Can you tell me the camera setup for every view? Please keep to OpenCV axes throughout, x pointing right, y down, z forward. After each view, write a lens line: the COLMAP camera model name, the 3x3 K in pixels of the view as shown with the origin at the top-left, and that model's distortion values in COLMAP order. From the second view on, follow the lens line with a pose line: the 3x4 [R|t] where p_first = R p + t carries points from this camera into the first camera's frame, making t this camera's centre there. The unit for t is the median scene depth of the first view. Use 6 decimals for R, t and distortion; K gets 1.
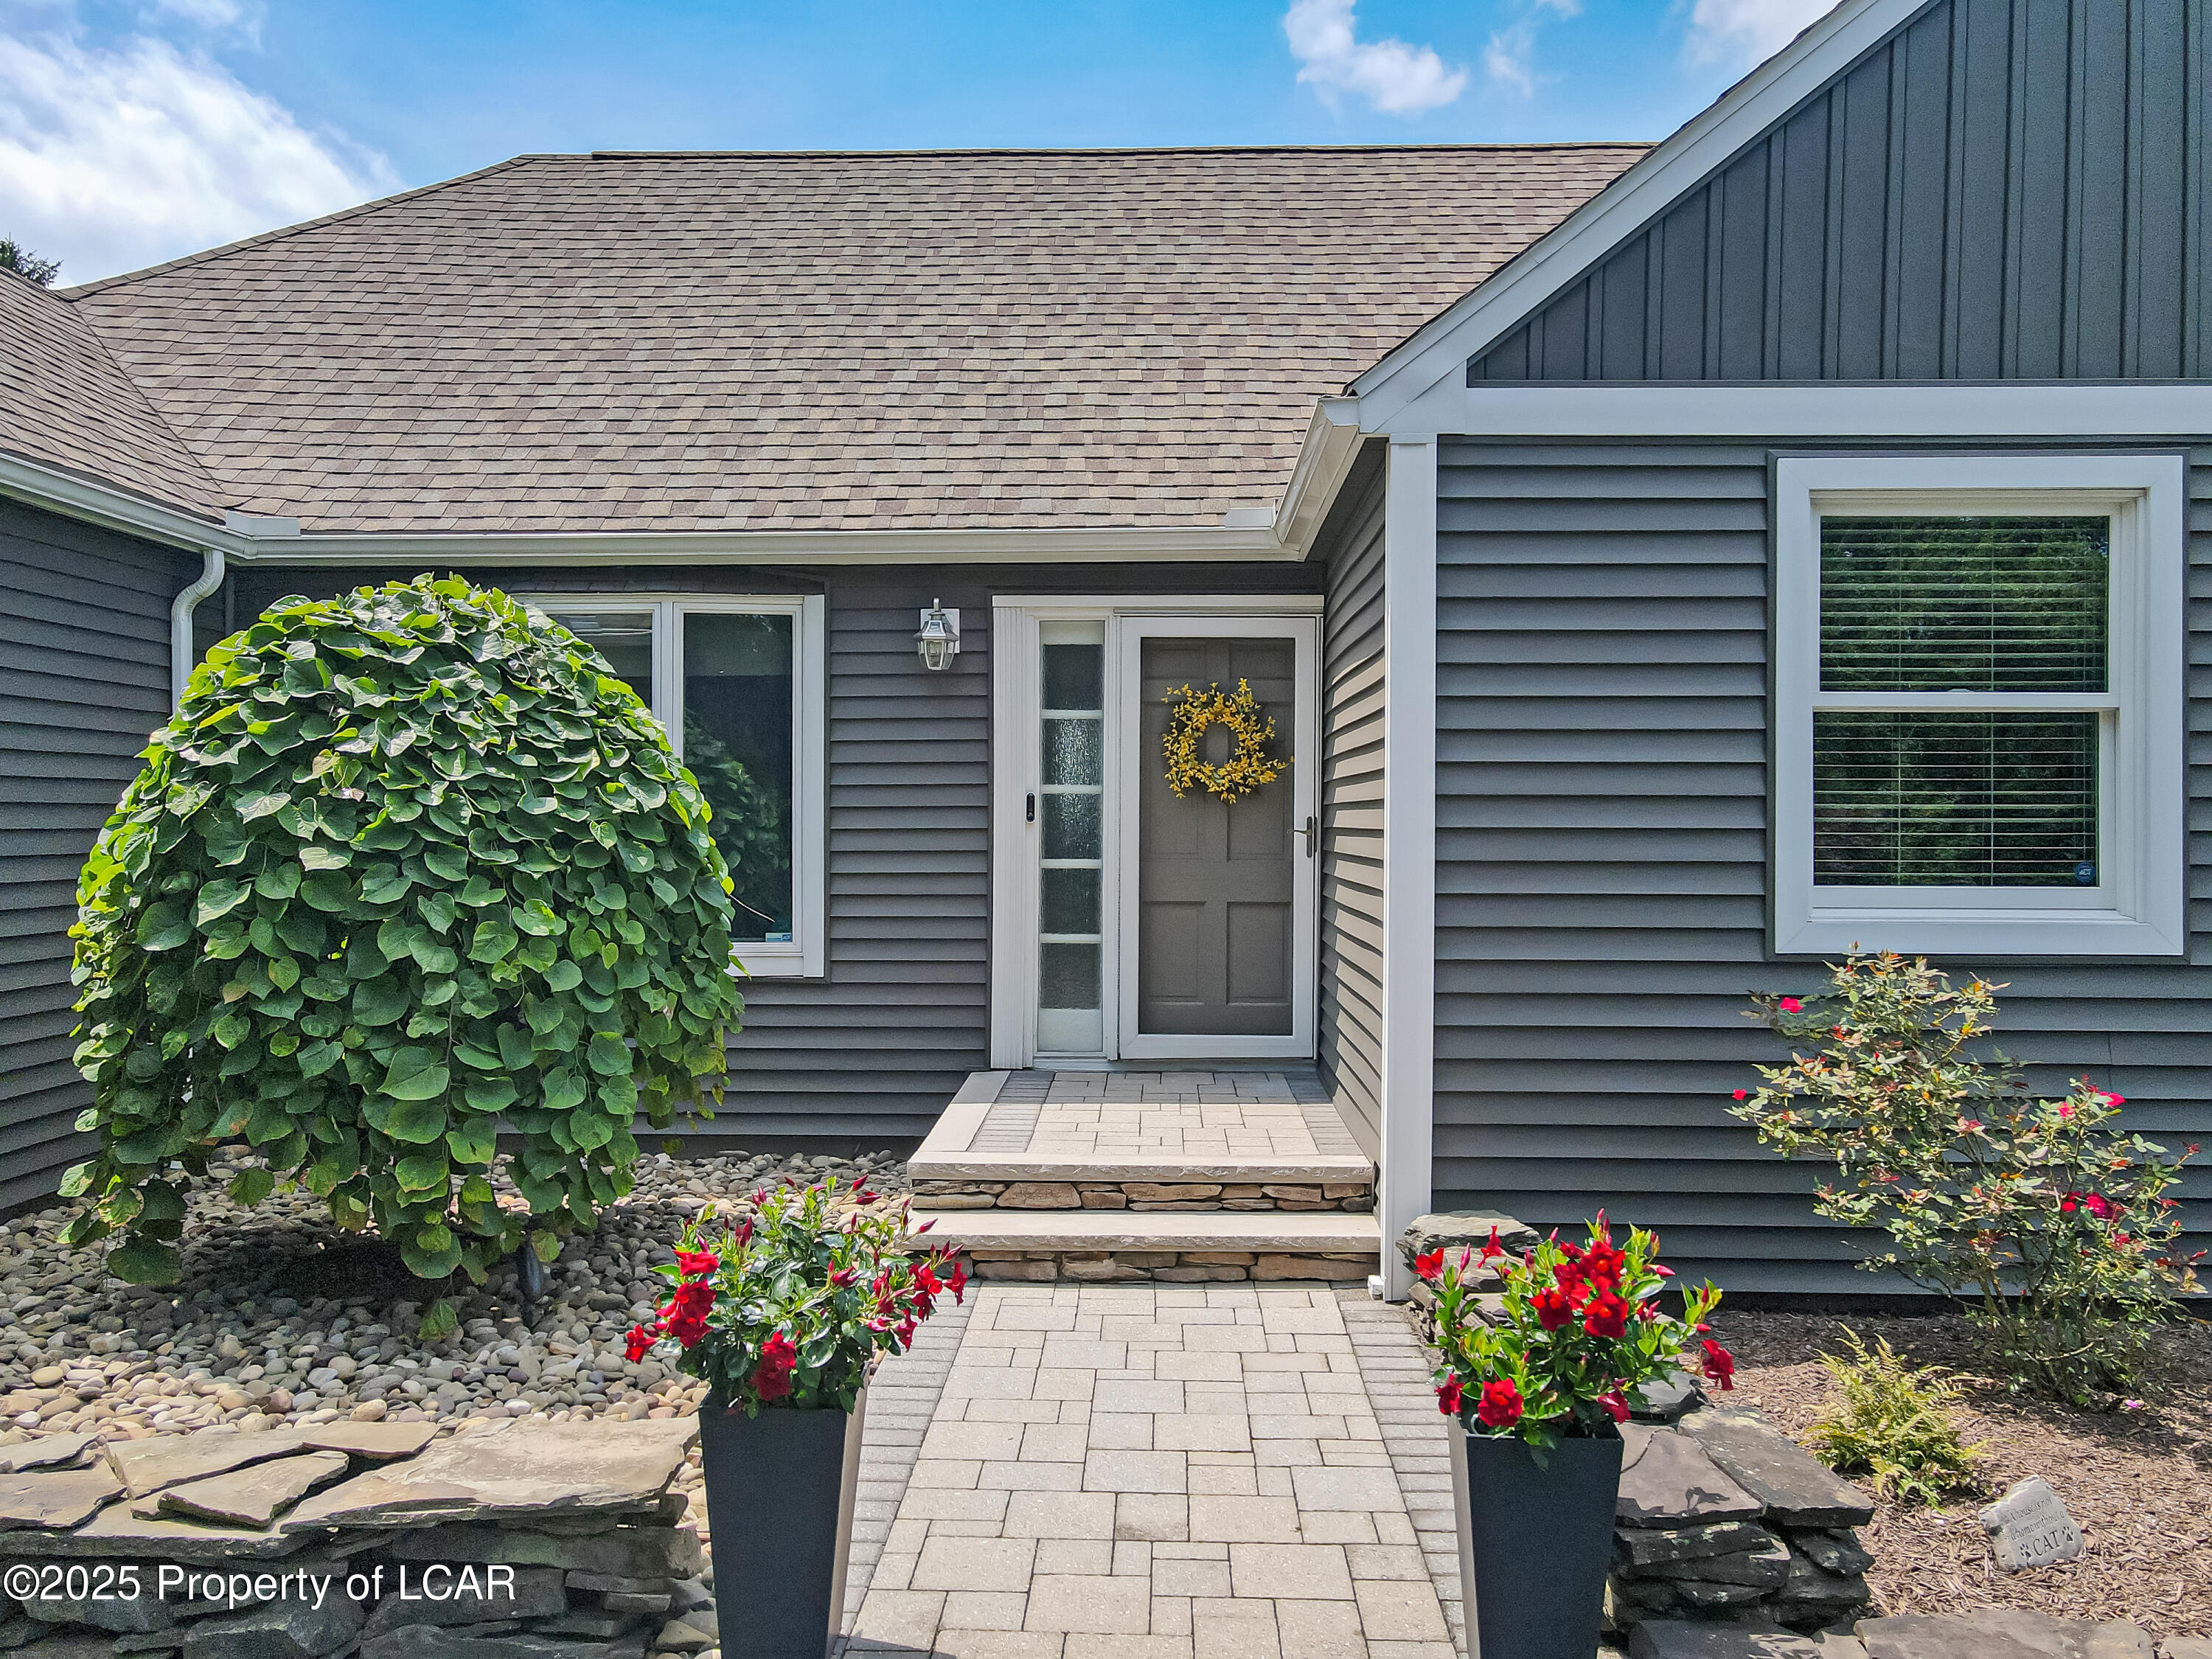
lens RADIAL K [[1660.6, 0, 1087.0], [0, 1660.6, 827.6], [0, 0, 1]] dist [0.000411, 0.047852]
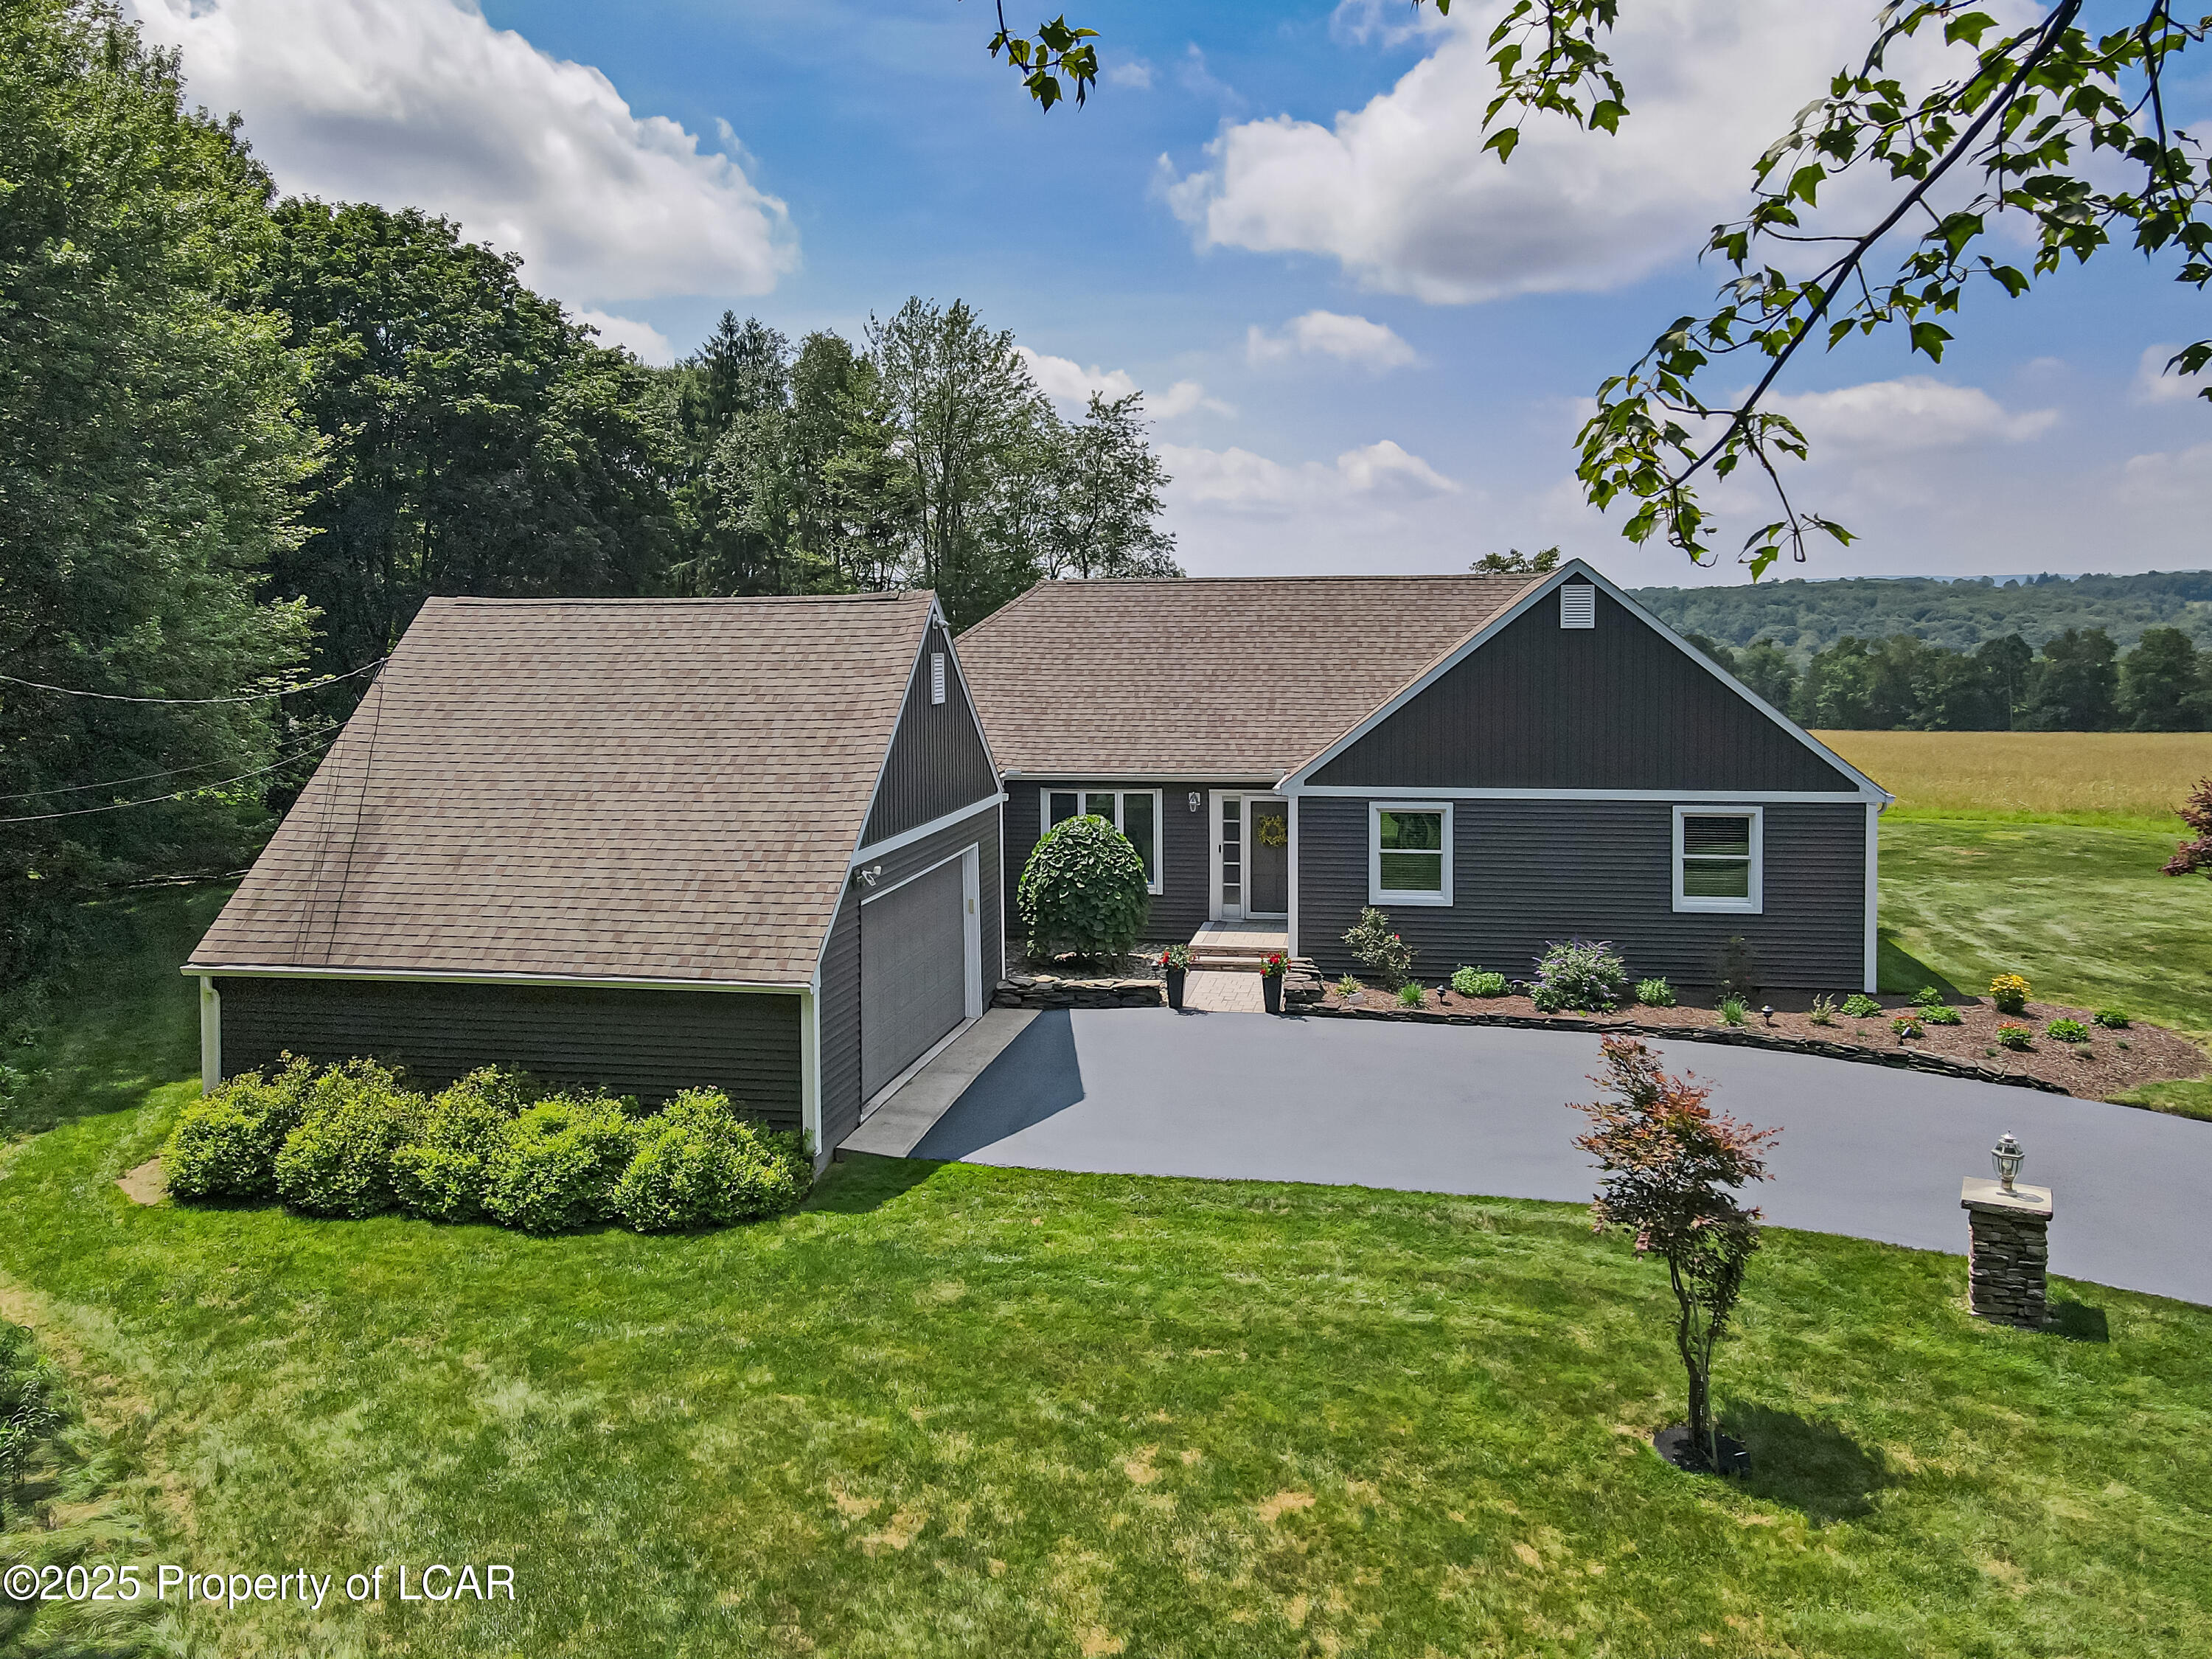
lens RADIAL K [[1688.2, 0, 1063.1], [0, 1688.2, 687.5], [0, 0, 1]] dist [0.011197, 0.003785]
pose [[0.987317, -0.005707, -0.158658, 0.312123], [0.011206, 0.999366, 0.033783, -0.717152], [0.158365, -0.035133, 0.986755, -3.888376]]
